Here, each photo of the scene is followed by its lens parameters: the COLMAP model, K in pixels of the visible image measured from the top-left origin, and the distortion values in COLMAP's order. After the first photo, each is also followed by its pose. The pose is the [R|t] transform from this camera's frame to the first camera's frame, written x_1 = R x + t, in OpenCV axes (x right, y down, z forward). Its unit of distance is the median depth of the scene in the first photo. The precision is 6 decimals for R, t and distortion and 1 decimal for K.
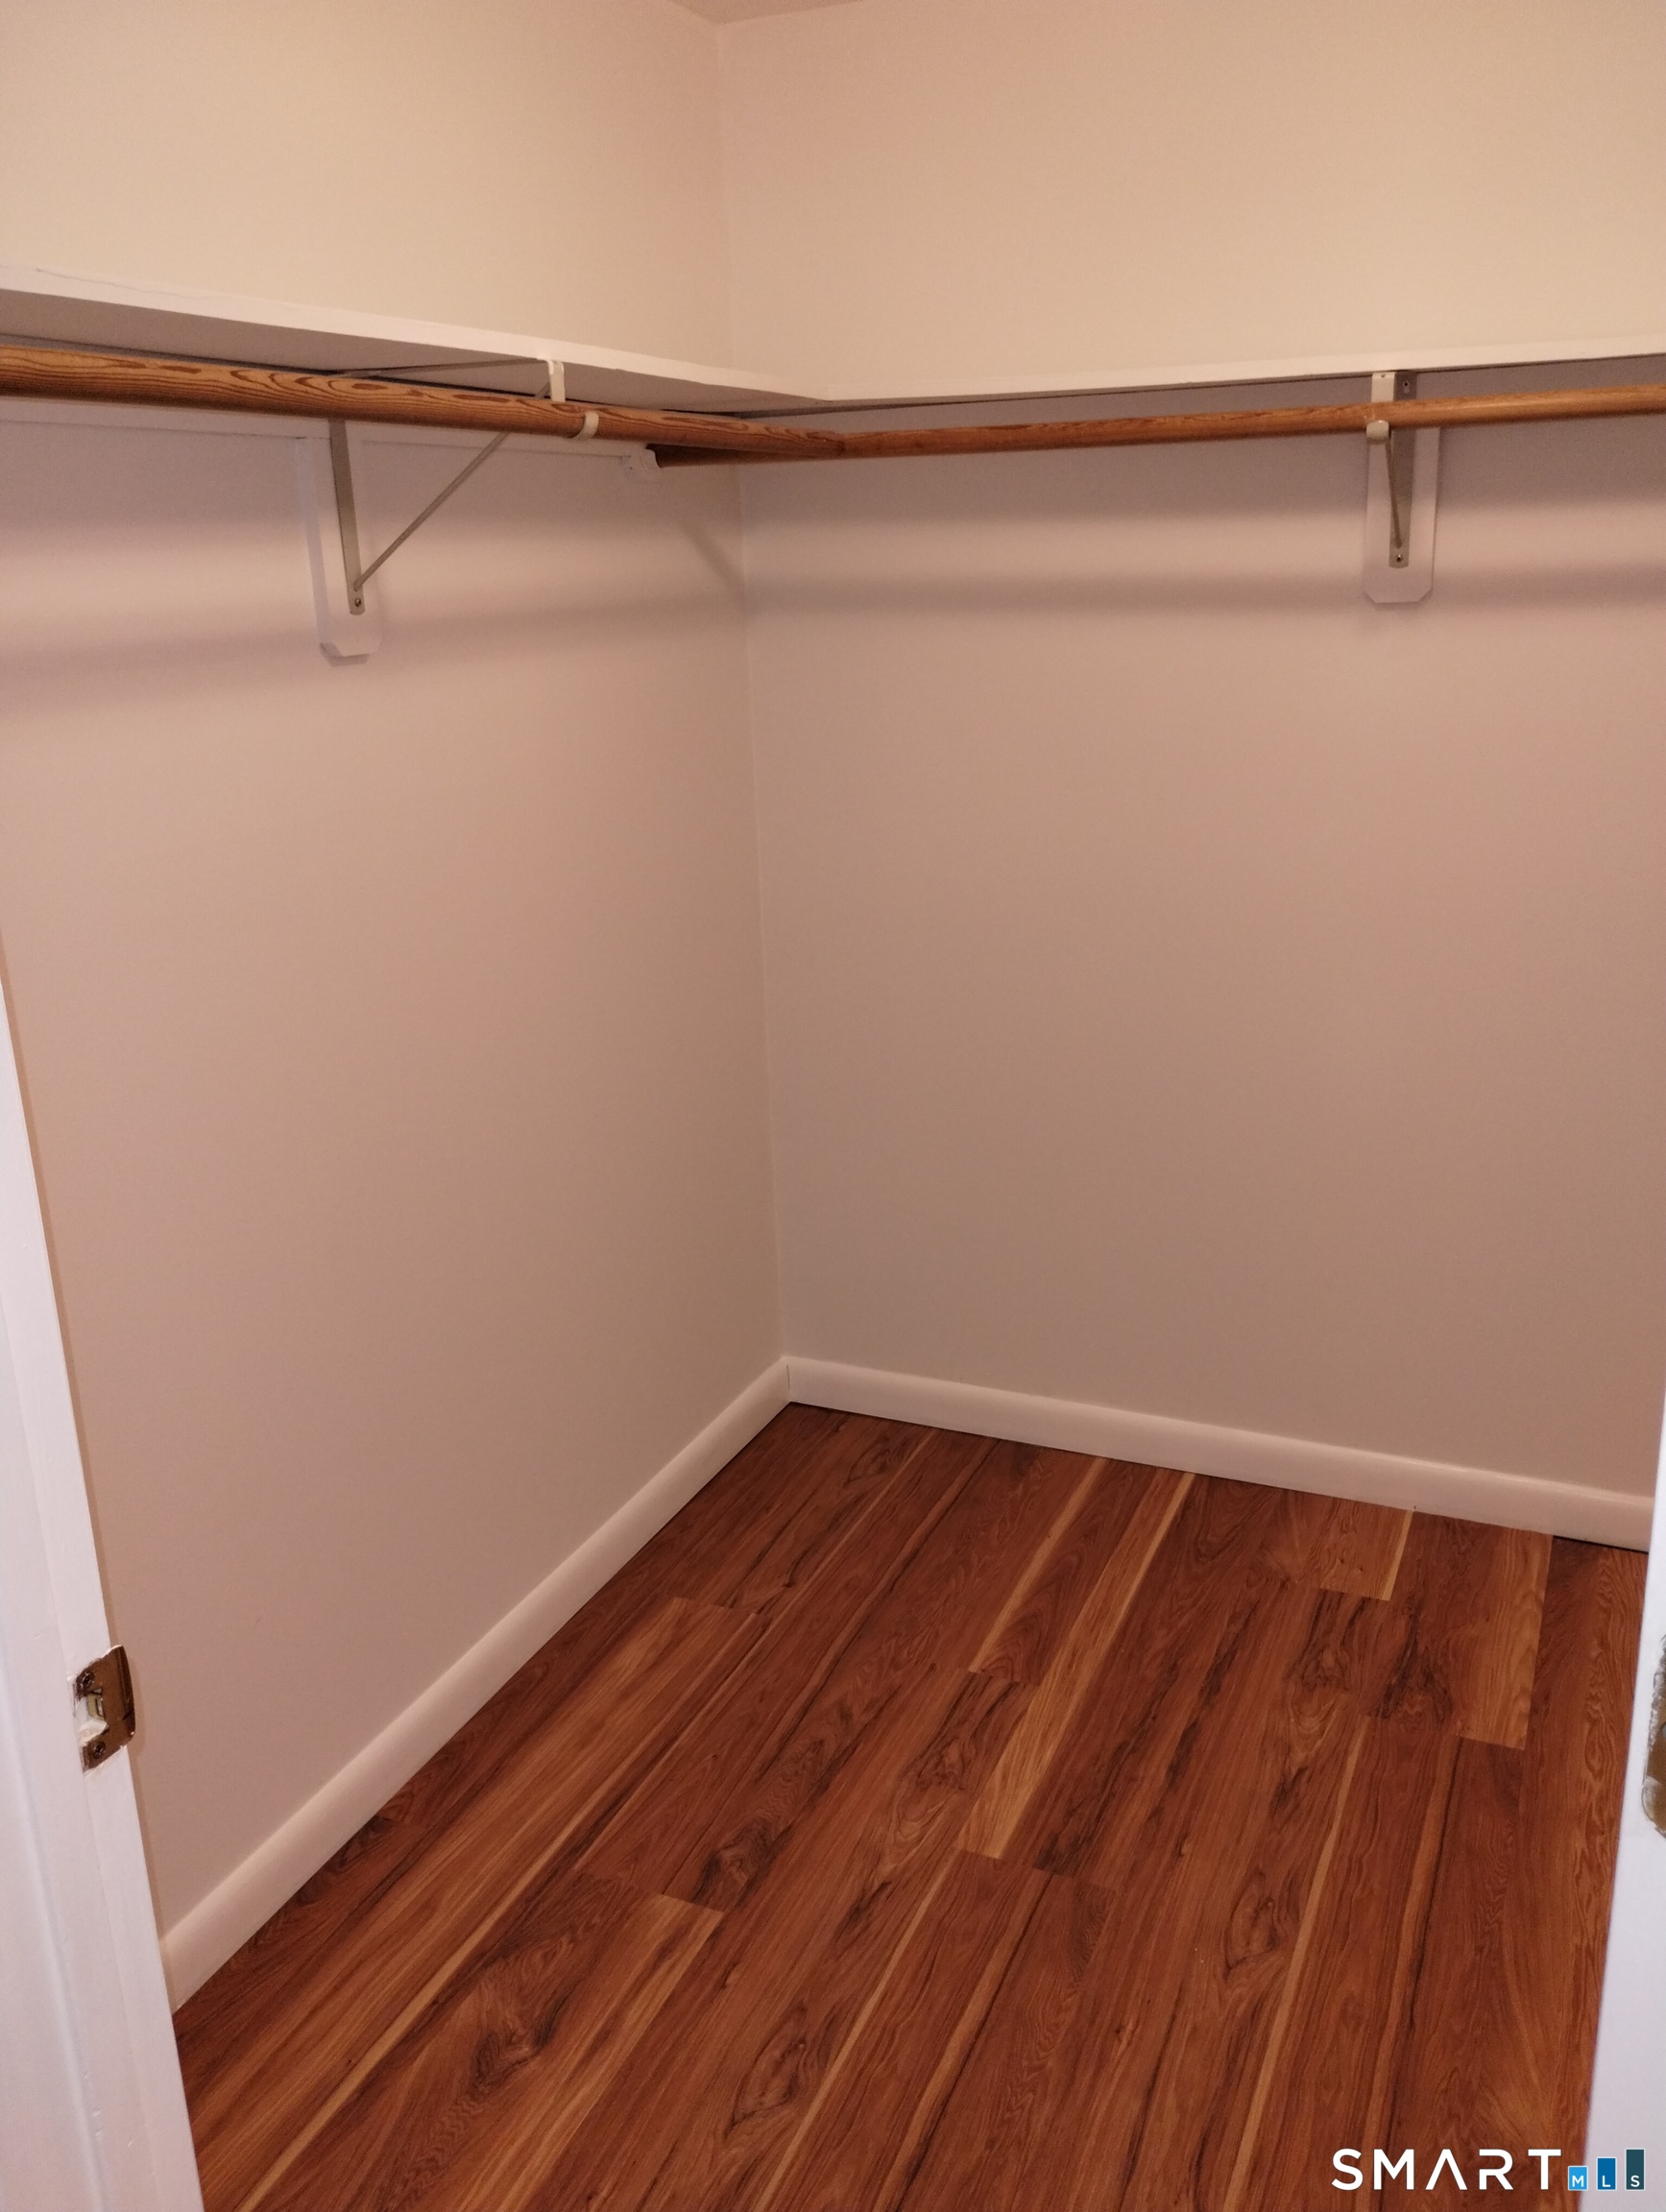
lens RADIAL K [[1847.6, 0, 843.3], [0, 1847.6, 1119.5], [0, 0, 1]] dist [0.069954, -0.089929]
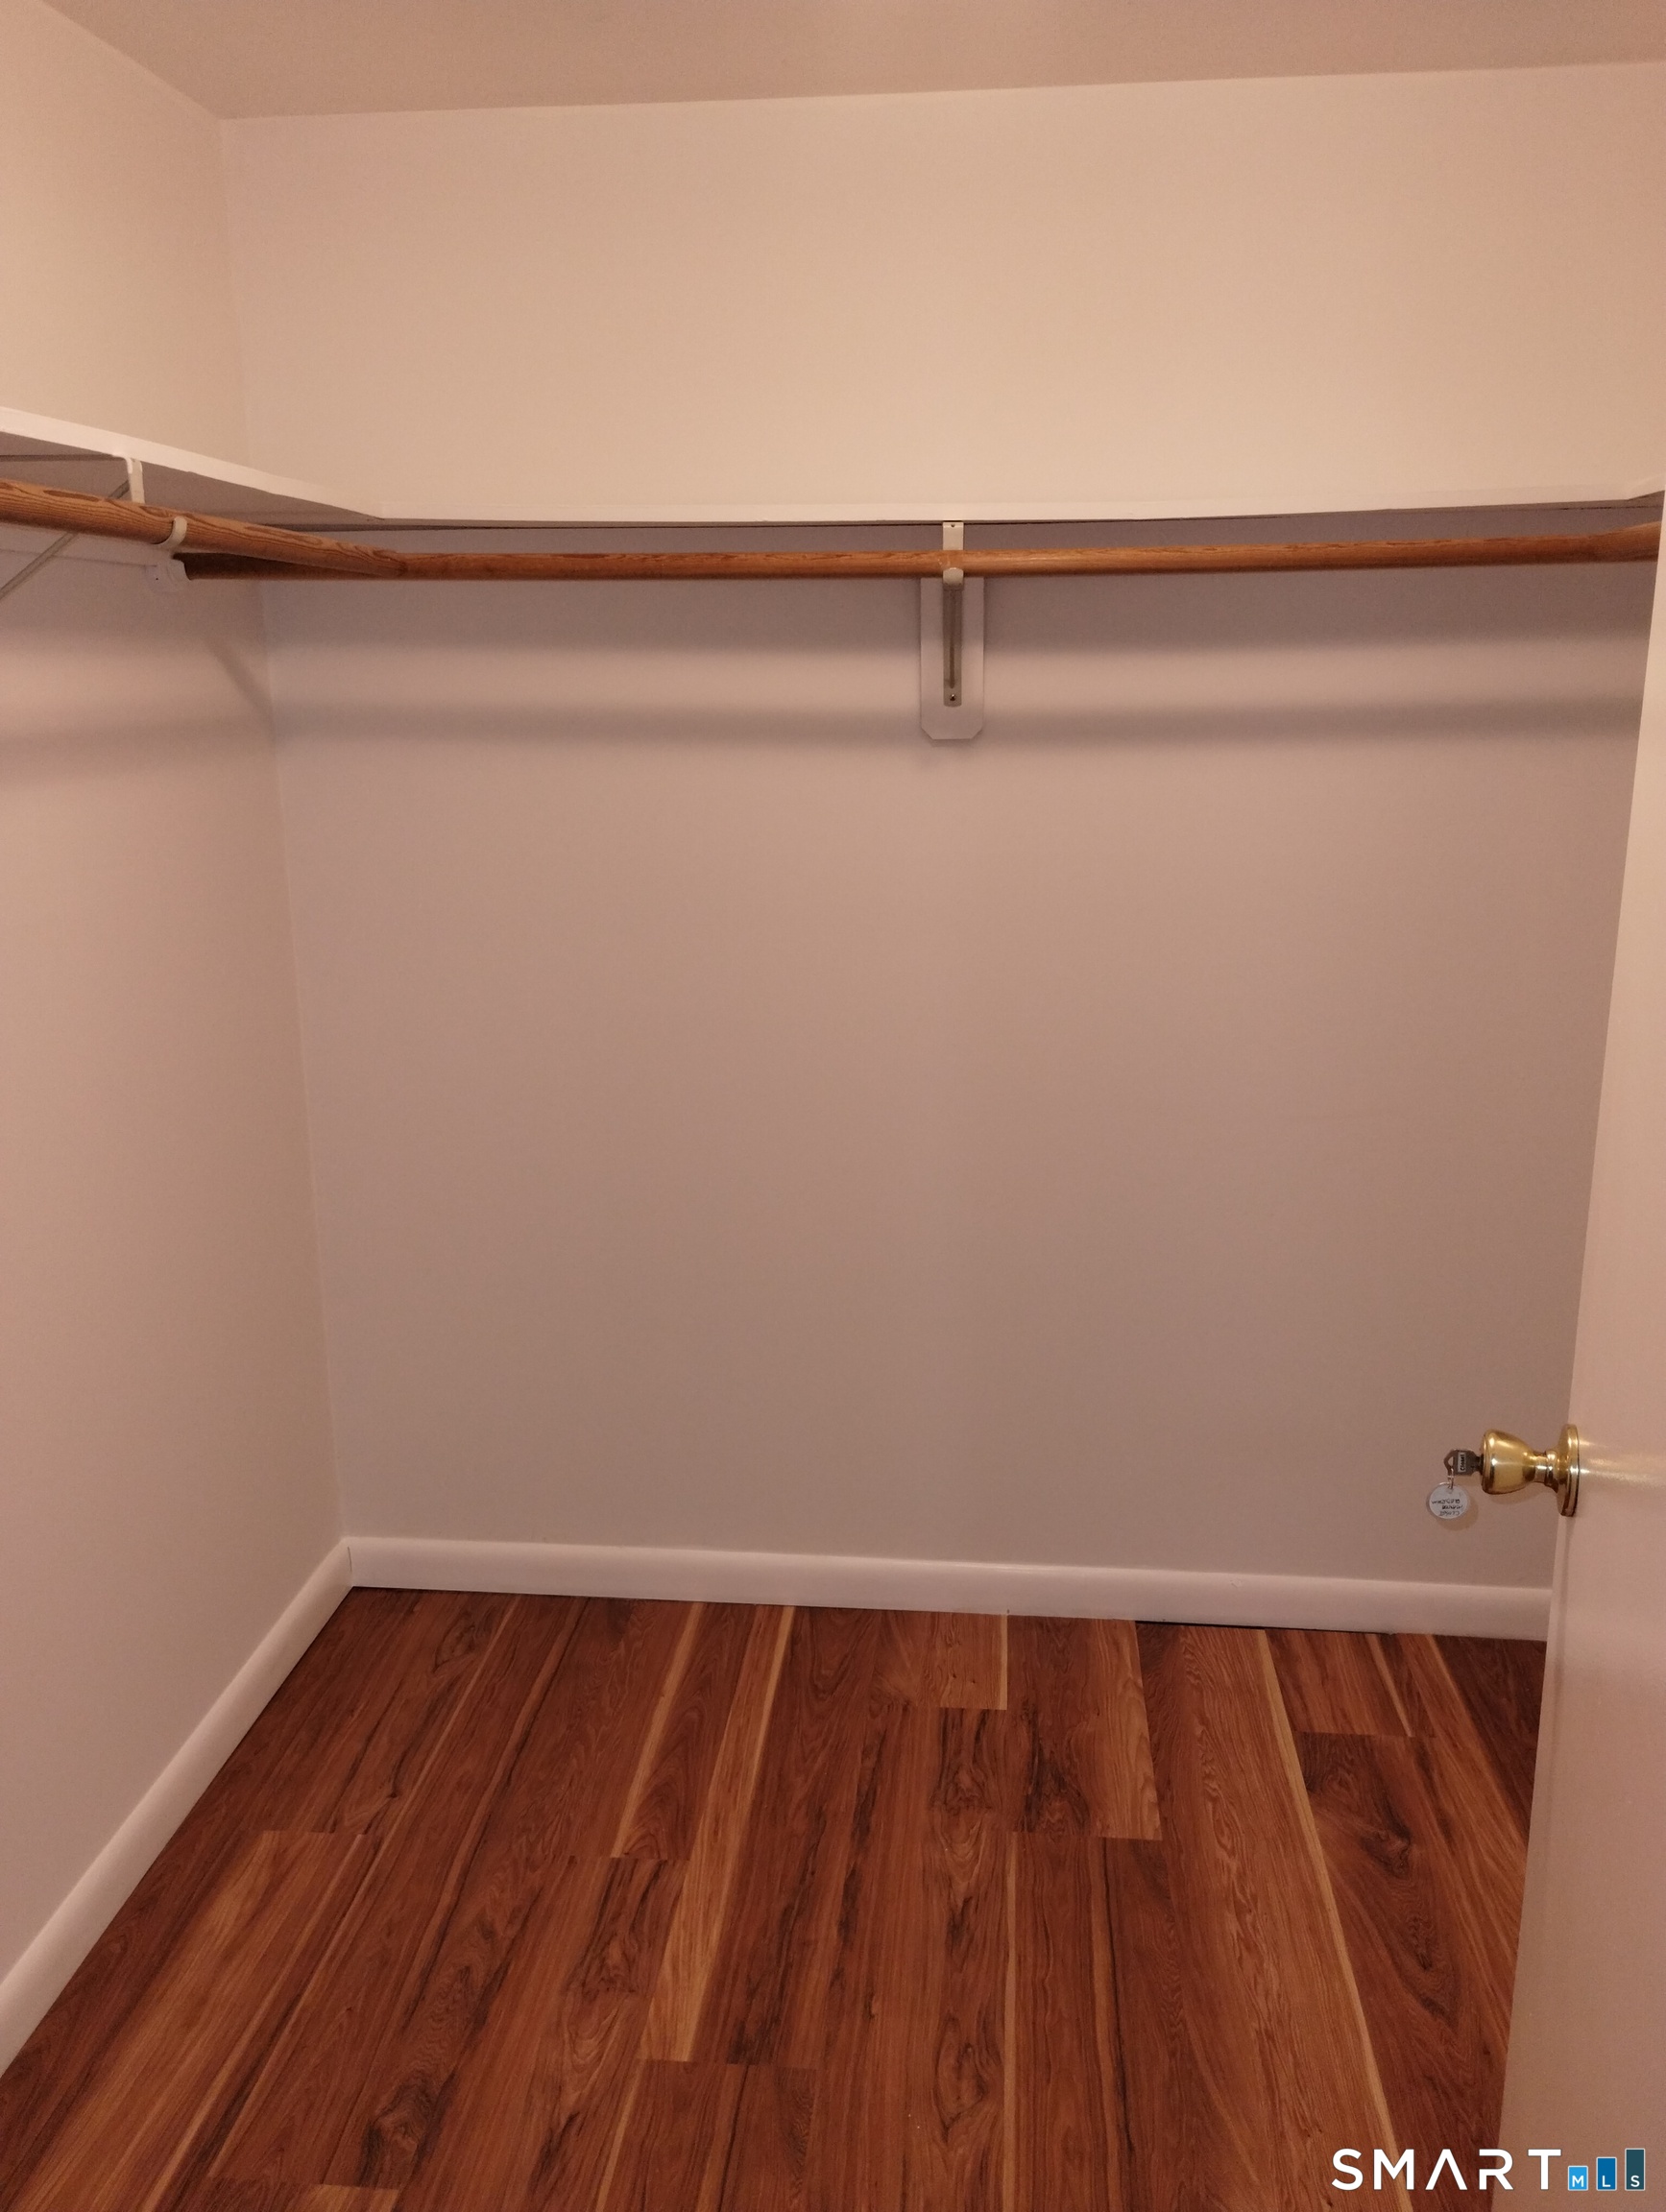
lens RADIAL K [[1847.6, 0, 843.3], [0, 1847.6, 1119.5], [0, 0, 1]] dist [0.069954, -0.089929]
pose [[0.948726, -0.050492, 0.312042, -0.098420], [0.070710, 0.996044, -0.053813, -0.013876], [-0.308090, 0.073118, 0.948543, 0.050800]]
